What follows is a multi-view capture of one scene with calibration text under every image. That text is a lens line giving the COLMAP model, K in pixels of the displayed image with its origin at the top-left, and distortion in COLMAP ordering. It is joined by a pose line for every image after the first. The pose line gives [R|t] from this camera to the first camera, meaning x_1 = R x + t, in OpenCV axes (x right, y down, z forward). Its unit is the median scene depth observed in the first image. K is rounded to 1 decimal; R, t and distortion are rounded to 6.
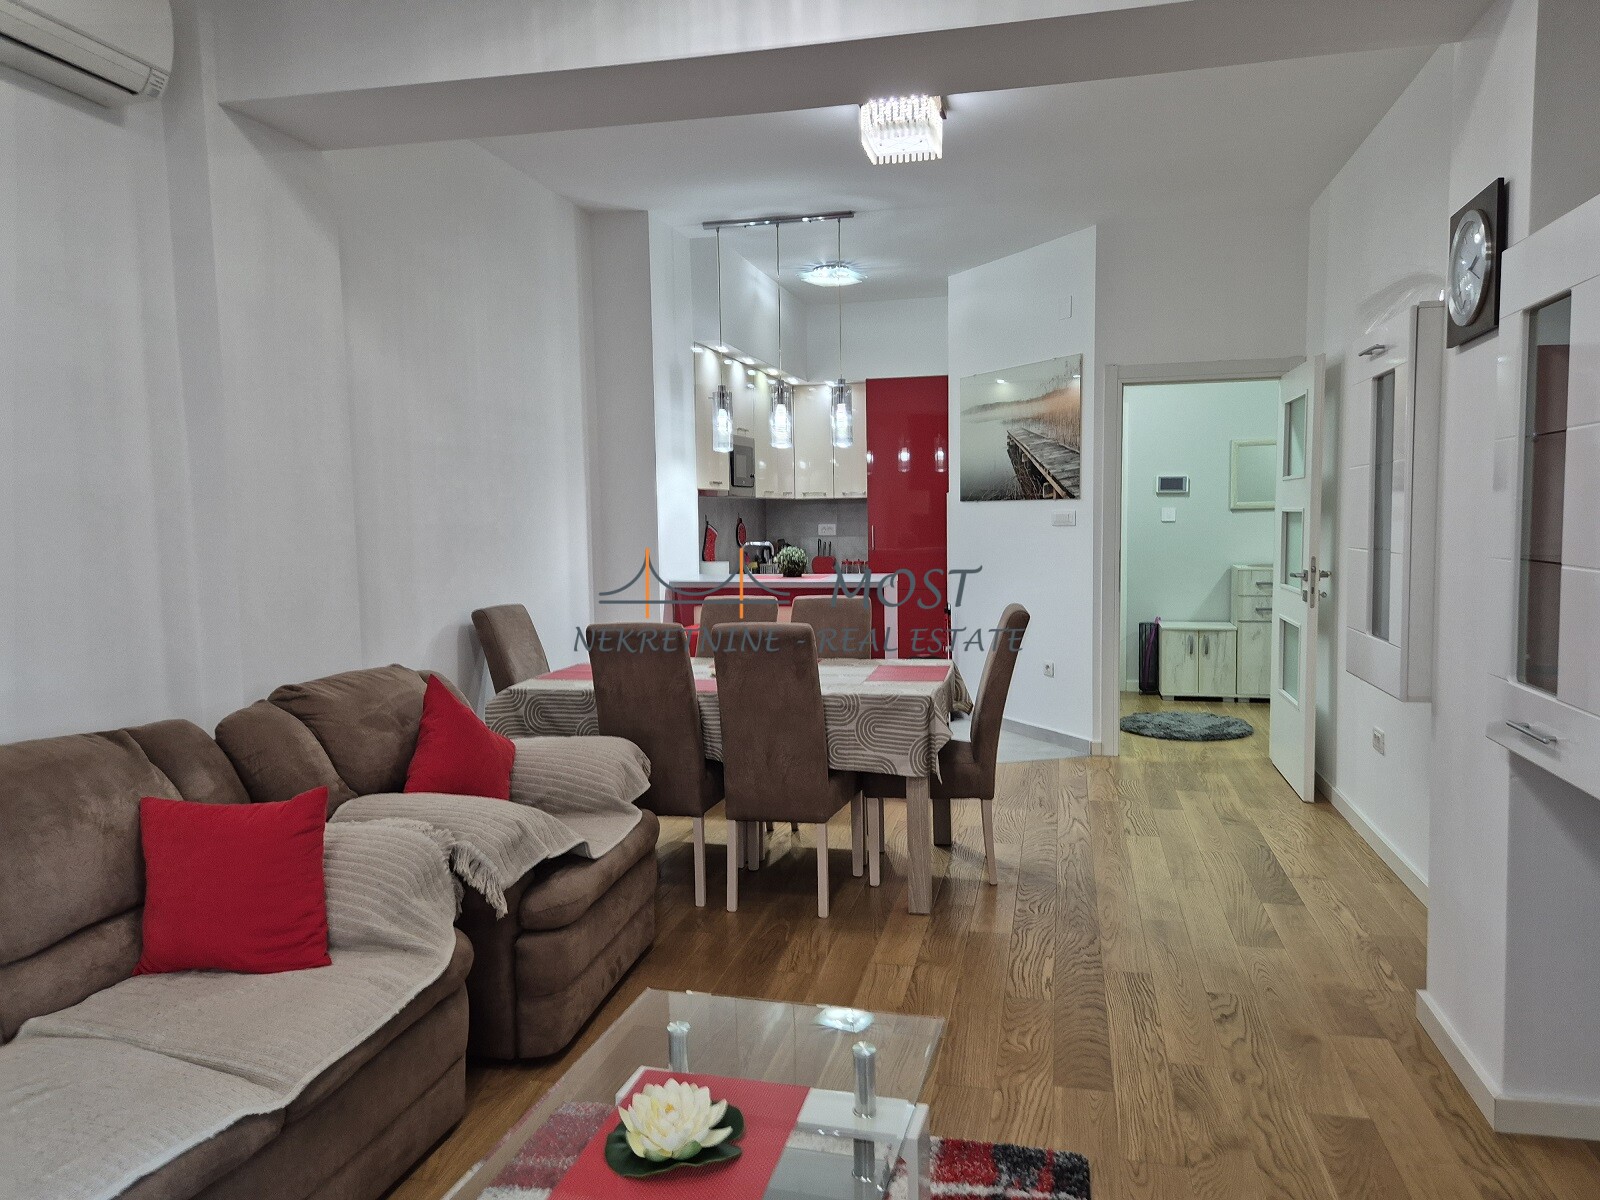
lens RADIAL K [[1088.3, 0, 800.0], [0, 1088.3, 600.0], [0, 0, 1]] dist [0.088027, -0.070753]
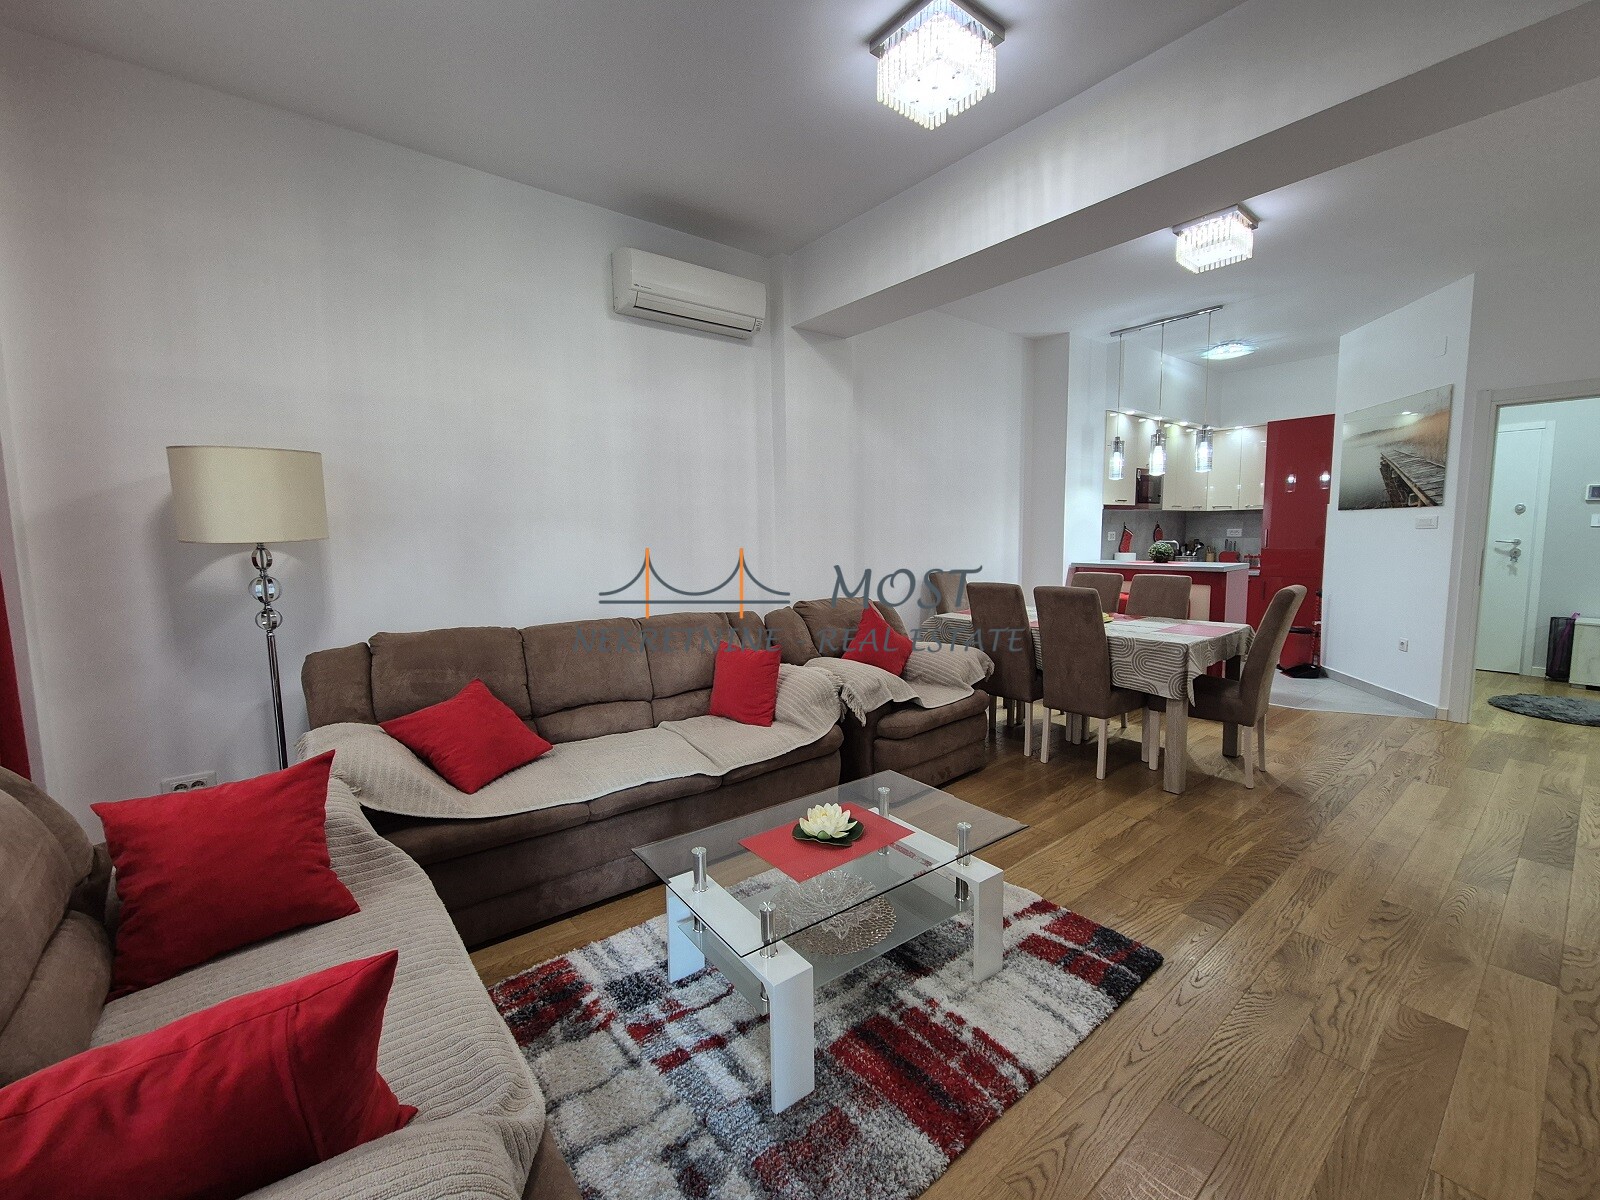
lens RADIAL K [[644.8, 0, 821.1], [0, 644.8, 591.3], [0, 0, 1]] dist [0.011991, -0.000010]
pose [[0.799448, 0.059223, -0.597809, 0.234179], [-0.046007, 0.998242, 0.037368, 0.008960], [0.598971, -0.002371, 0.800767, 0.033403]]
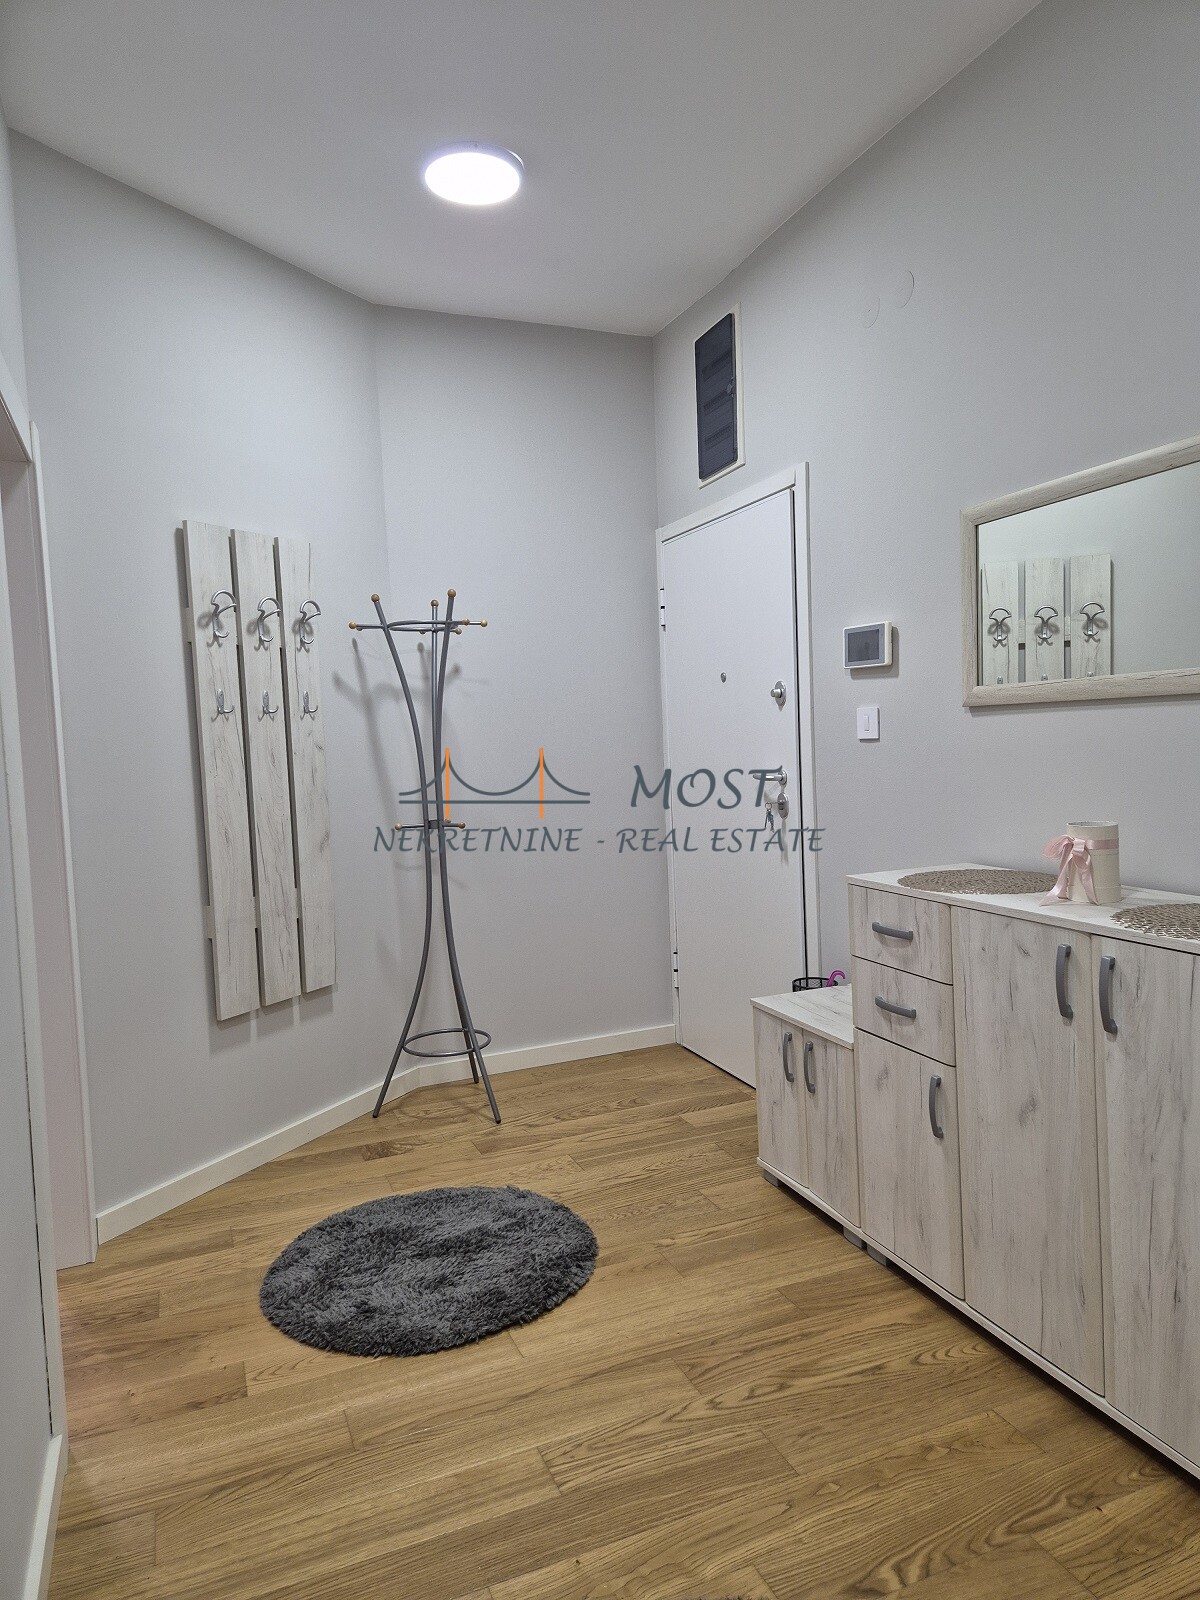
lens RADIAL K [[1088.3, 0, 600.0], [0, 1088.3, 800.0], [0, 0, 1]] dist [0.088027, -0.070753]
pose [[0.573850, 0.038155, -0.818071, 1.277548], [-0.028262, 0.999242, 0.026781, -0.121646], [0.818473, 0.007752, 0.574493, 1.459147]]
